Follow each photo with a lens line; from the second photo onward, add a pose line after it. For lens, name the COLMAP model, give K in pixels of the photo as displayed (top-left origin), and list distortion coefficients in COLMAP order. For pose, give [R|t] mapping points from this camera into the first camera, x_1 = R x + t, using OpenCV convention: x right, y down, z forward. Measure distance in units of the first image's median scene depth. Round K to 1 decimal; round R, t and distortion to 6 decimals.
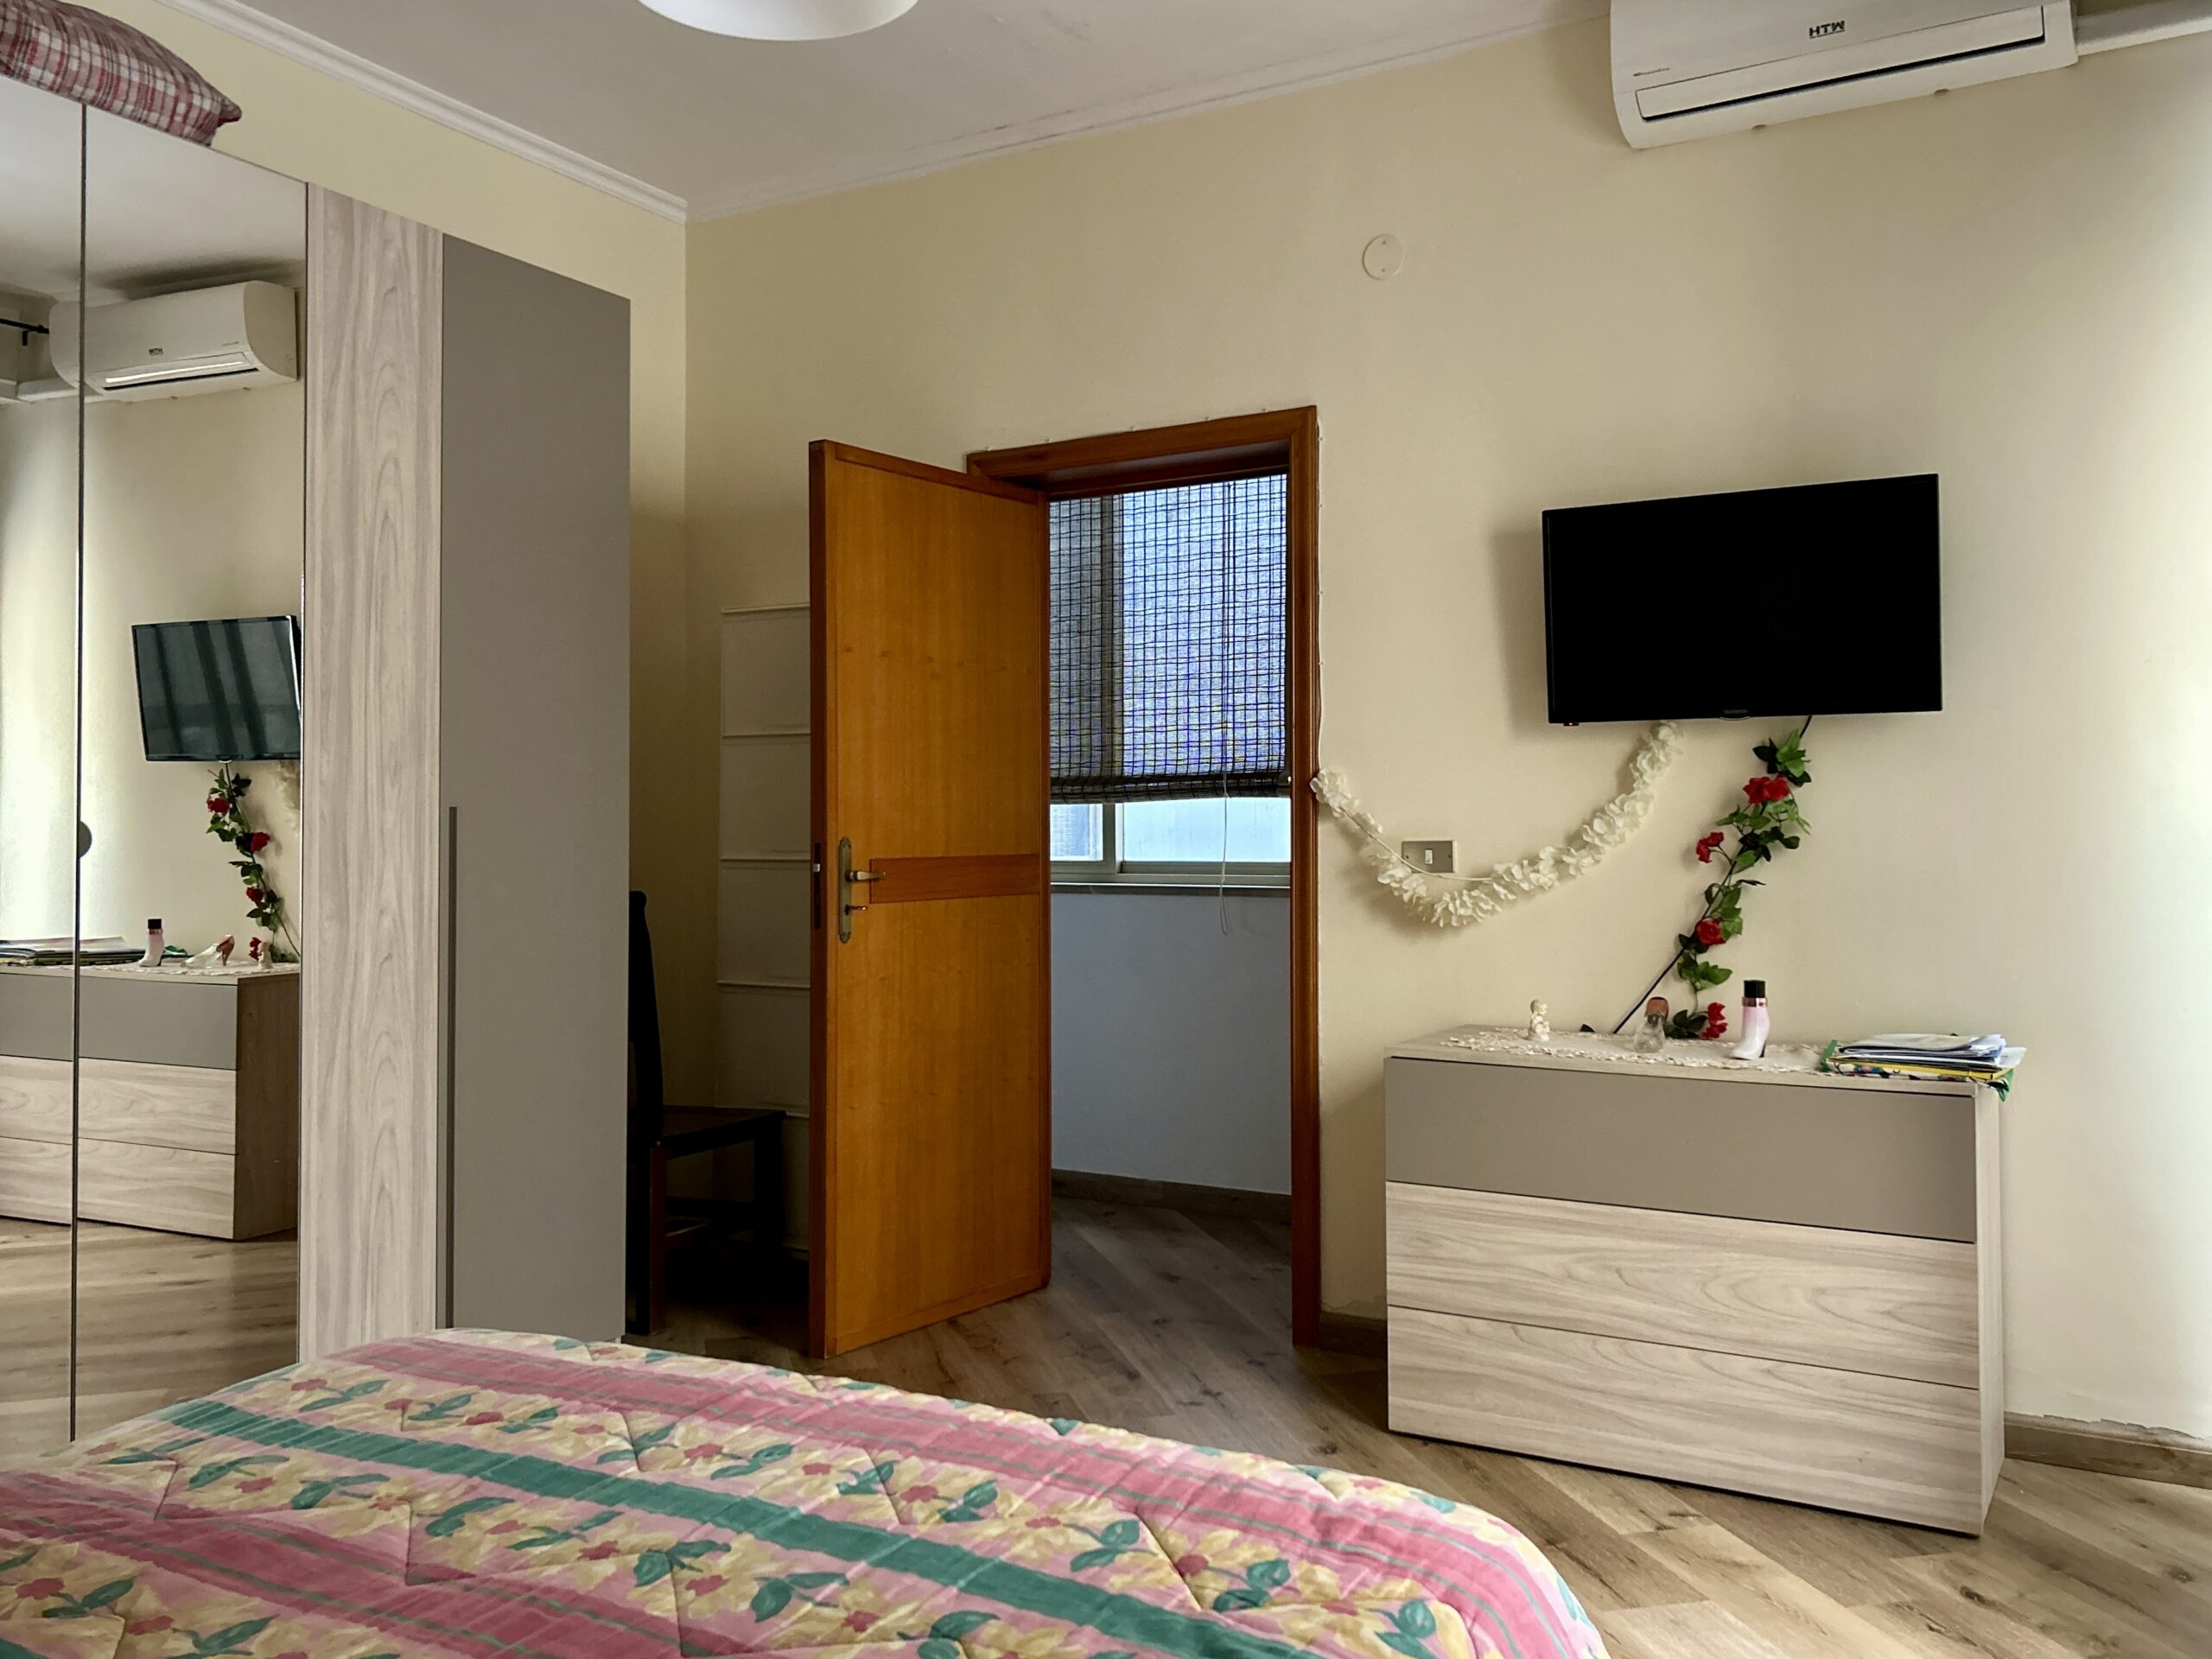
lens RADIAL K [[1816.6, 0, 1106.0], [0, 1816.6, 829.5], [0, 0, 1]] dist [0.062397, -0.072083]
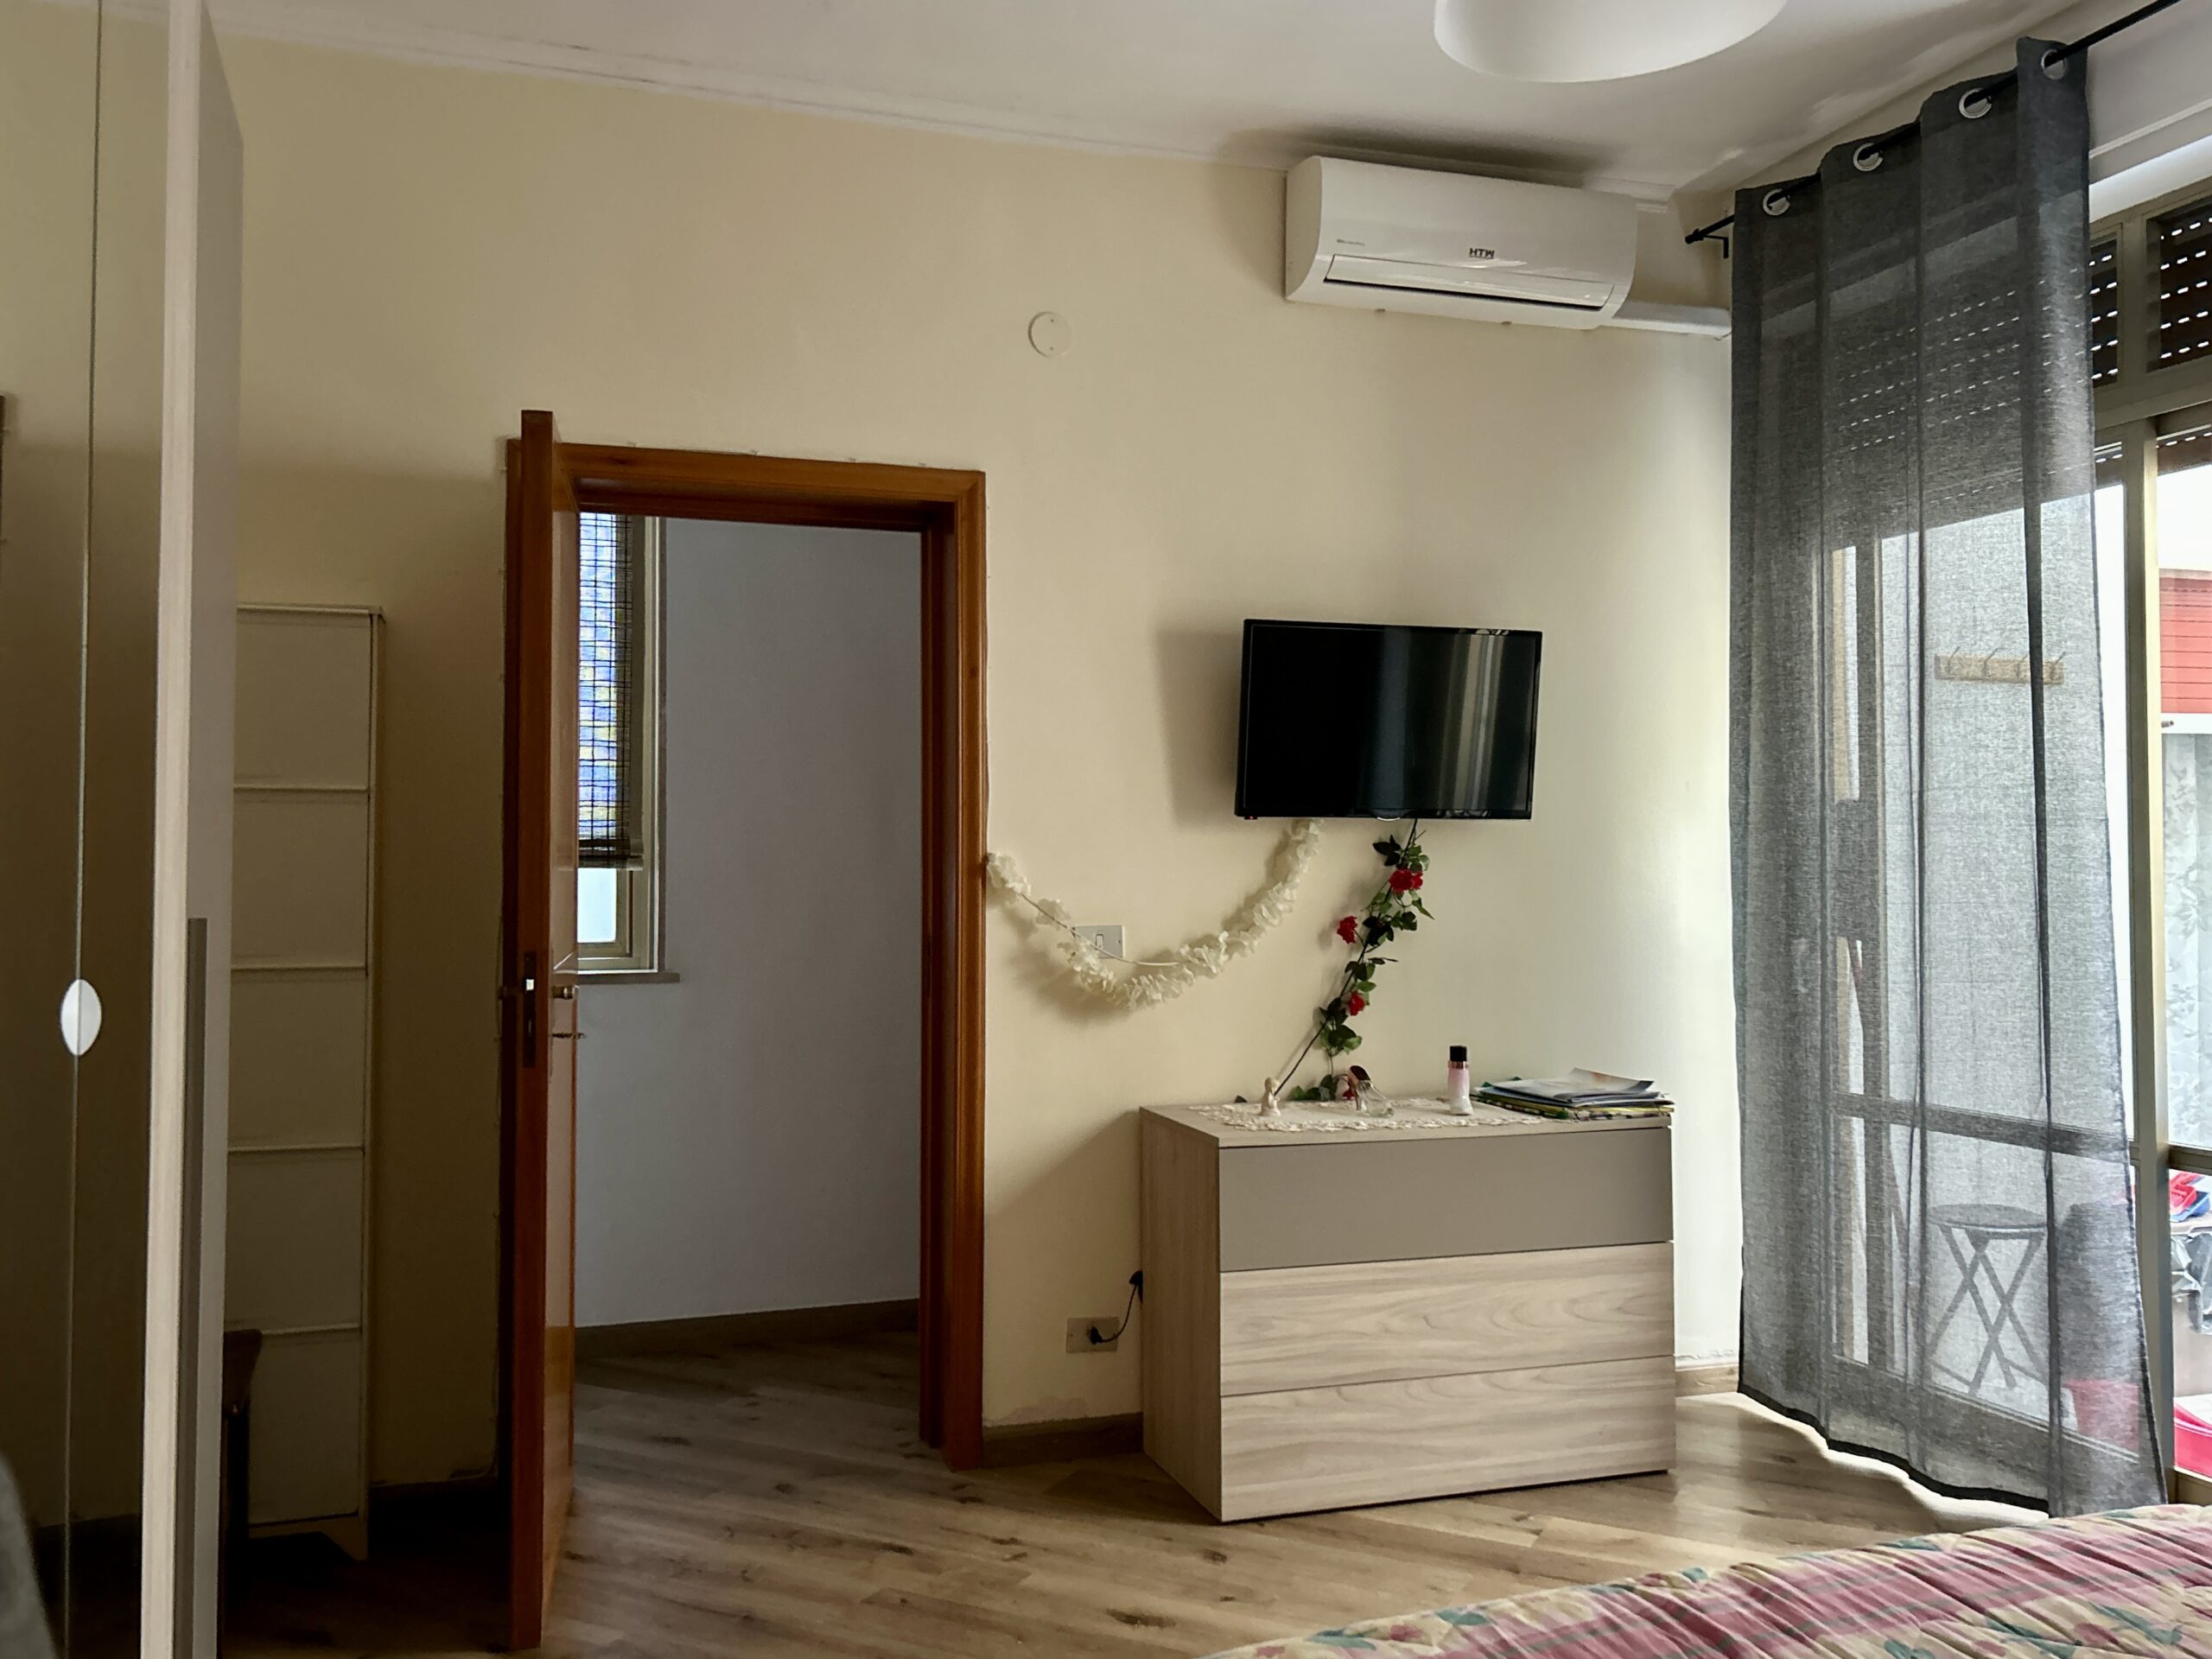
lens RADIAL K [[1816.6, 0, 1106.0], [0, 1816.6, 829.5], [0, 0, 1]] dist [0.062397, -0.072083]
pose [[0.663988, 0.015102, 0.747591, -0.652724], [-0.003651, 0.999850, -0.016955, -0.034937], [-0.747734, 0.008528, 0.663943, 0.382255]]
